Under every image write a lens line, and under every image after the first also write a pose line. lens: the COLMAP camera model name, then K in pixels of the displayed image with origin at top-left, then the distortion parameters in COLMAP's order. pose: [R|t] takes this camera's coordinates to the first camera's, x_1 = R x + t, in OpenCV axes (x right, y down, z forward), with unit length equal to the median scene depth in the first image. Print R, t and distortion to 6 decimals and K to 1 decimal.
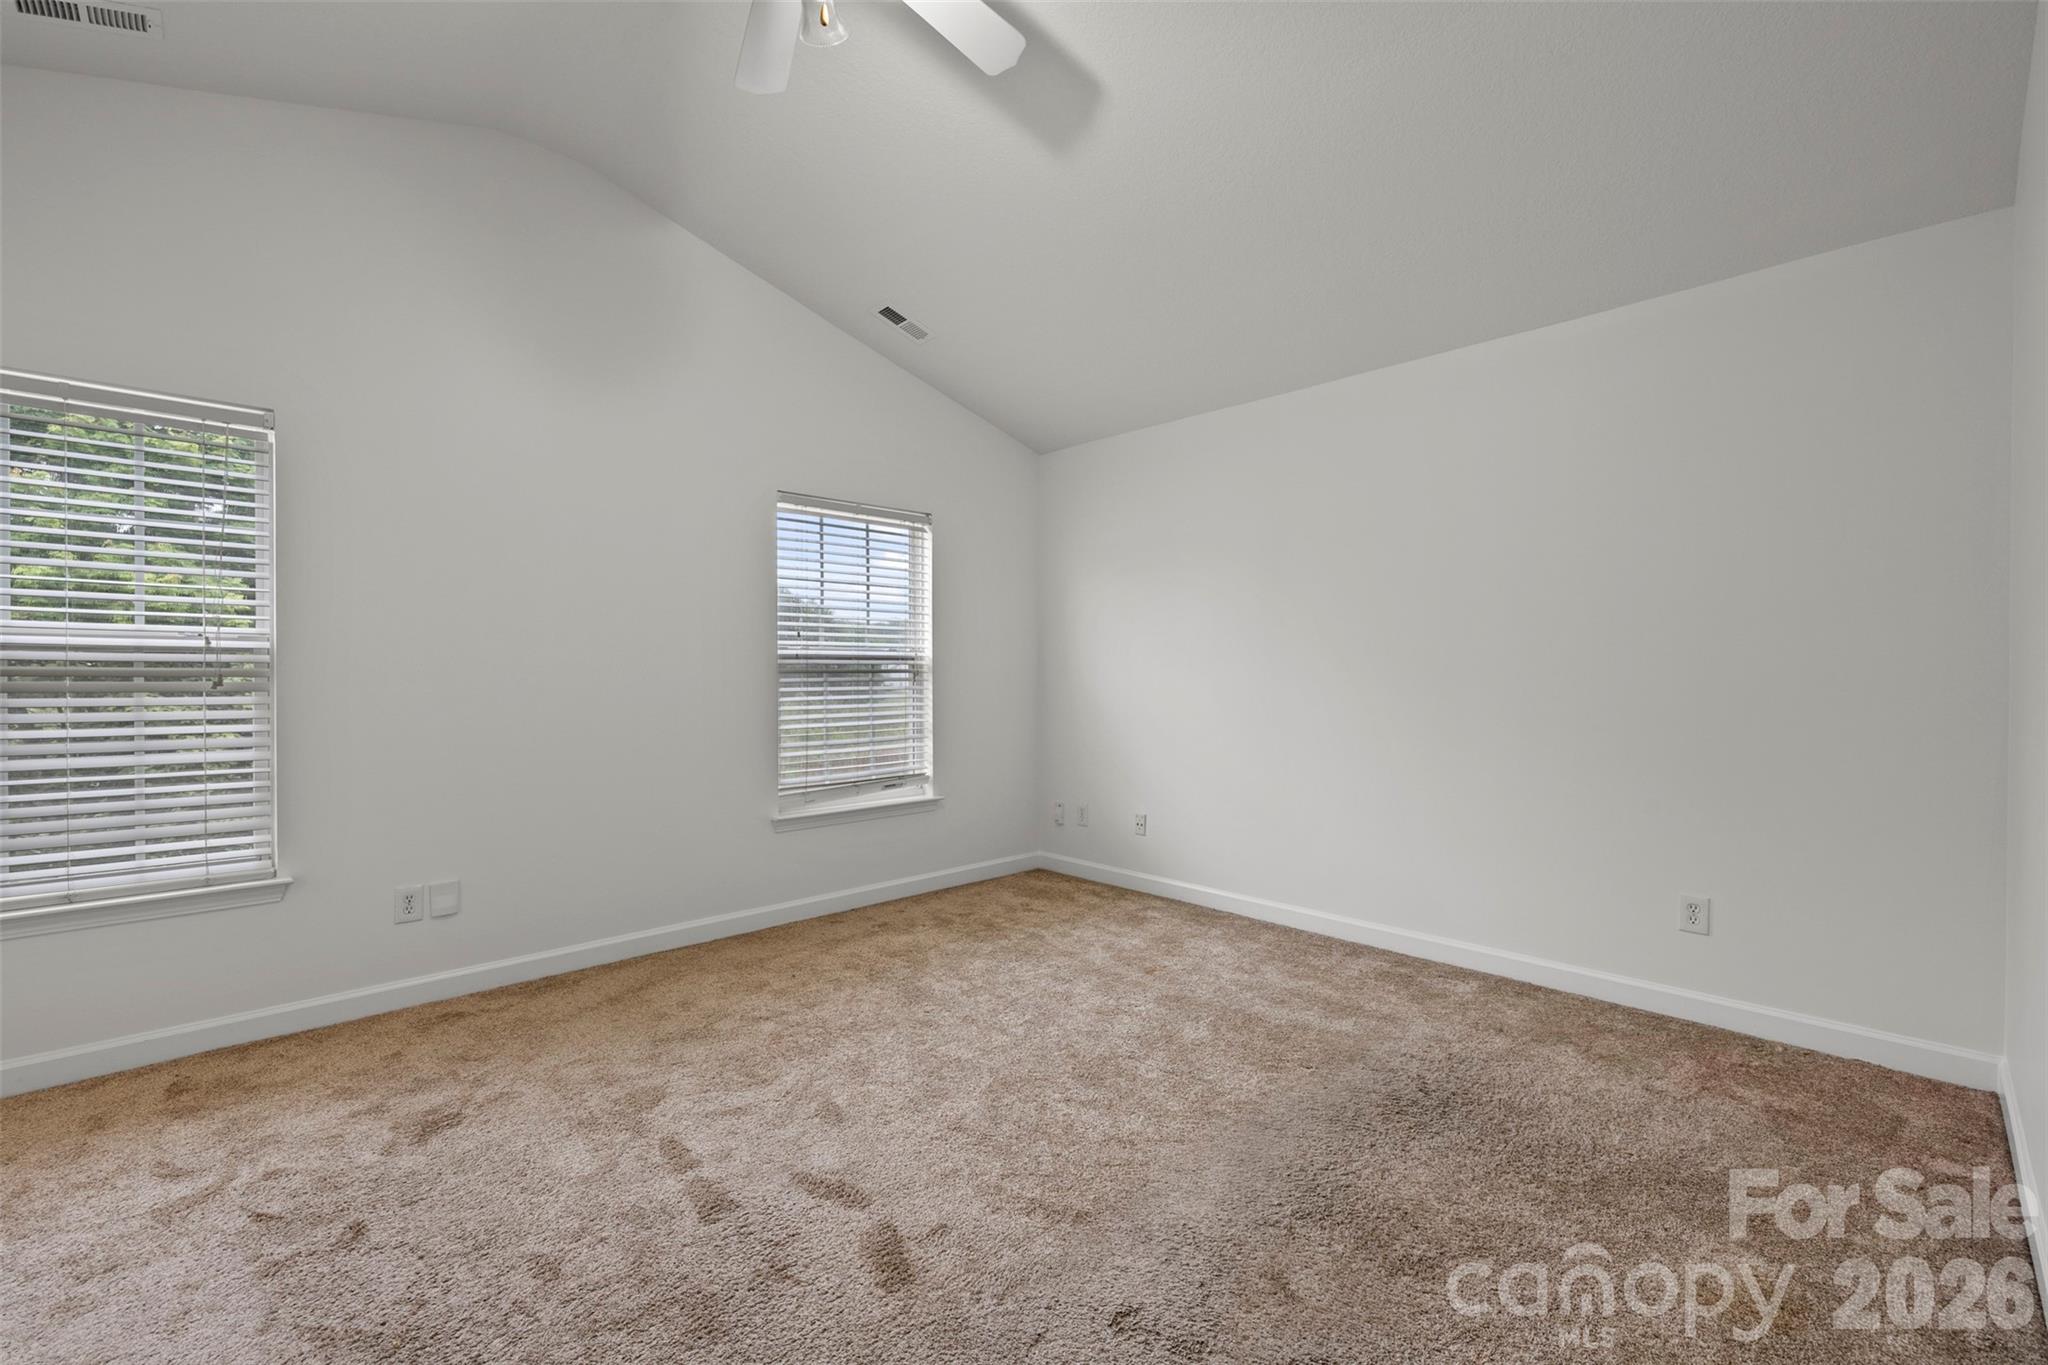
lens RADIAL K [[868.7, 0, 1022.6], [0, 868.7, 678.6], [0, 0, 1]] dist [-0.000591, 0.000788]
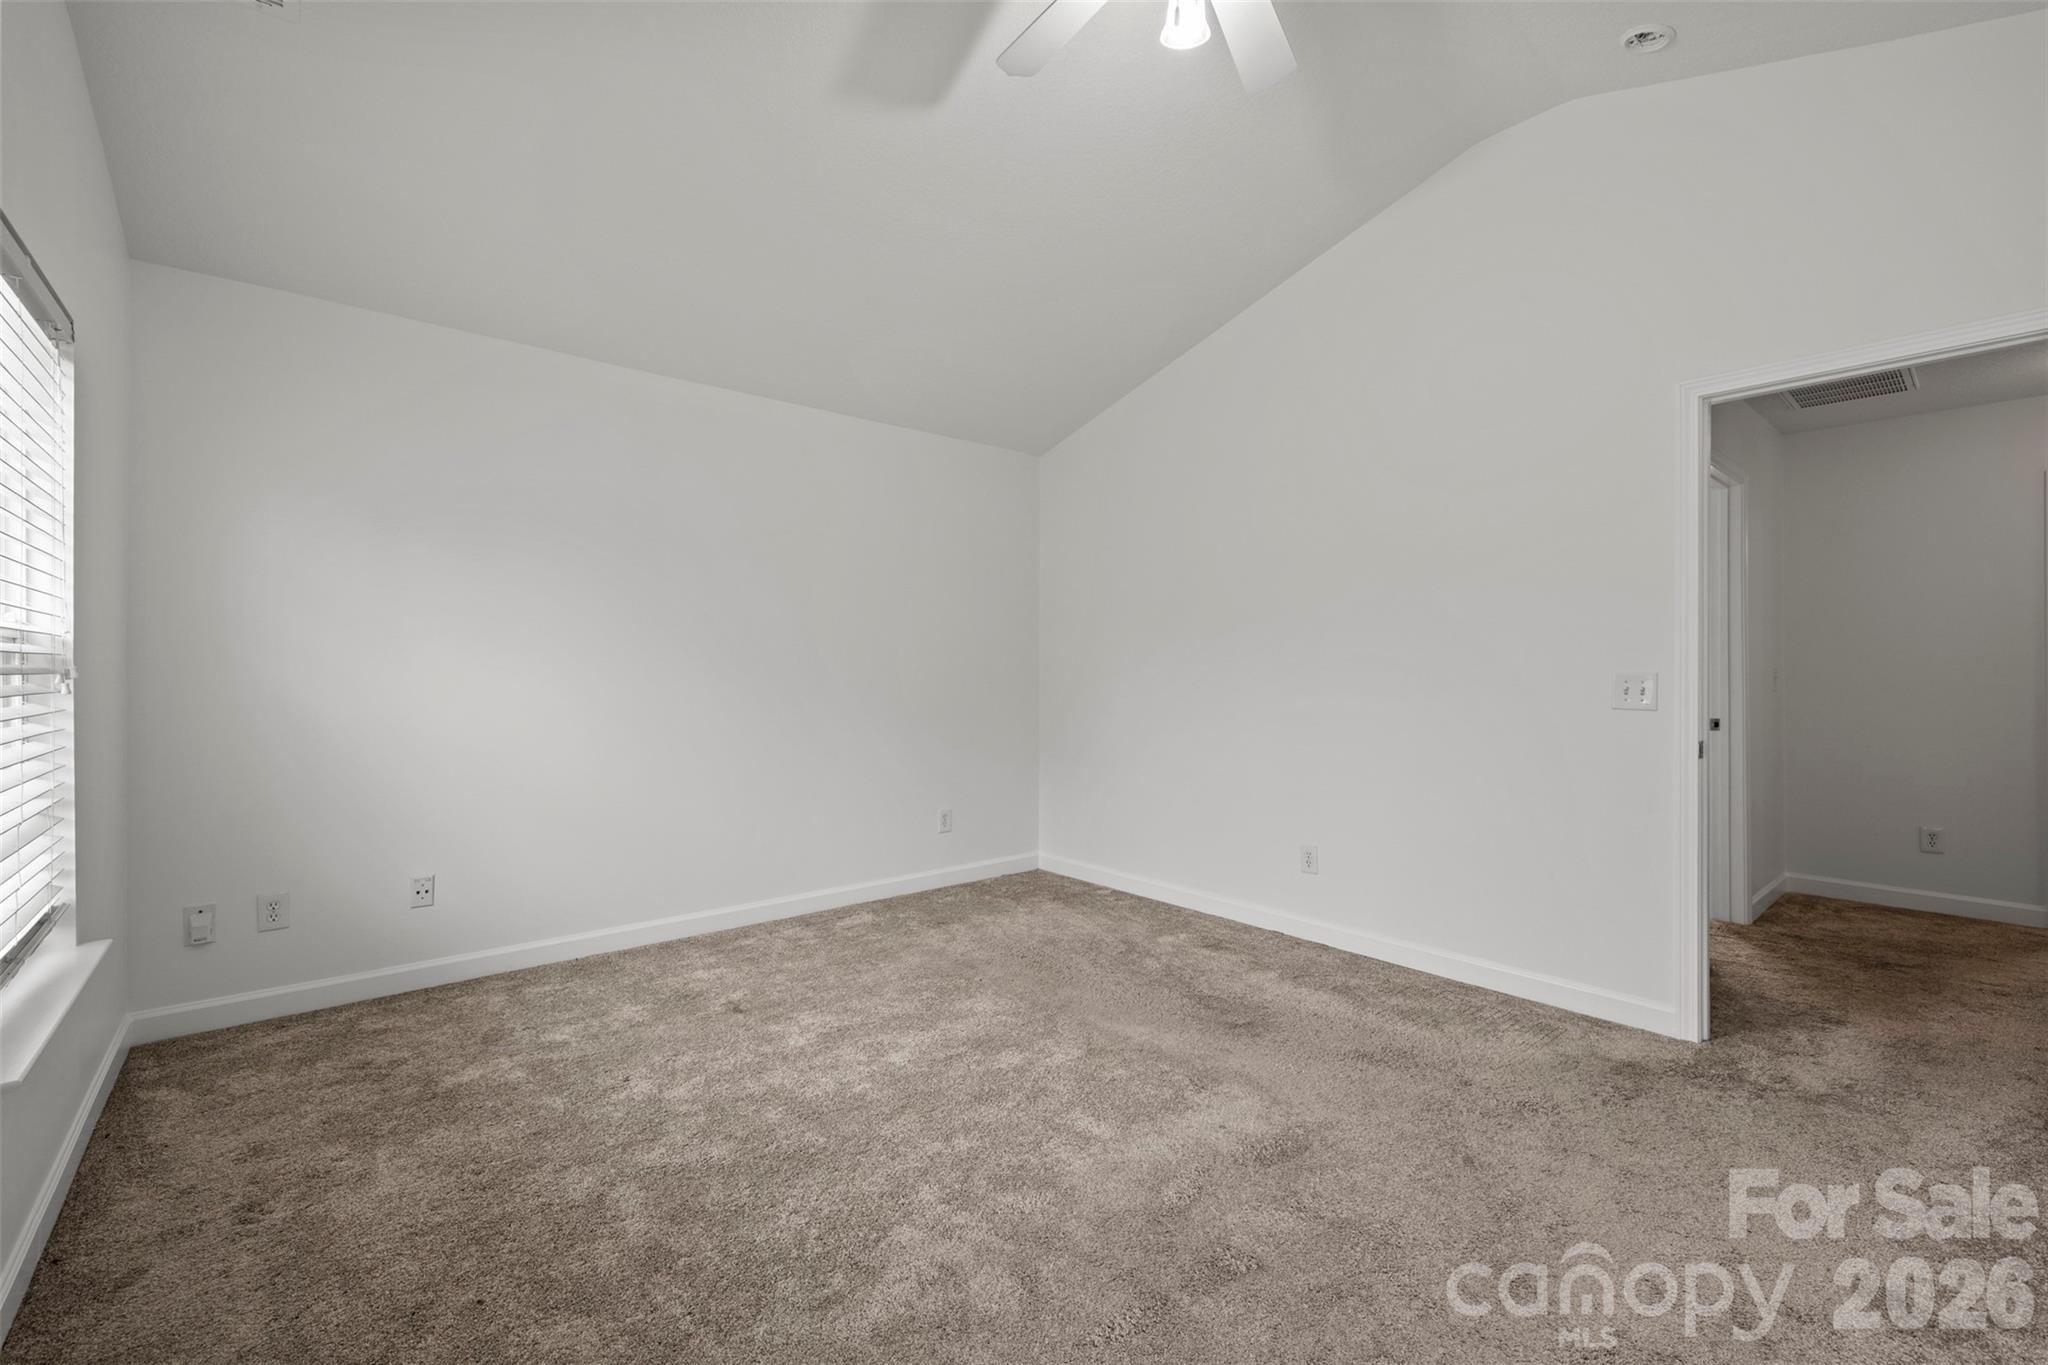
lens RADIAL K [[868.7, 0, 1023.5], [0, 868.7, 675.3], [0, 0, 1]] dist [-0.000591, 0.000788]
pose [[0.044674, -0.005683, 0.998985, -0.648343], [0.005060, 0.999972, 0.005462, -0.005588], [-0.998989, 0.004811, 0.044702, 0.602767]]
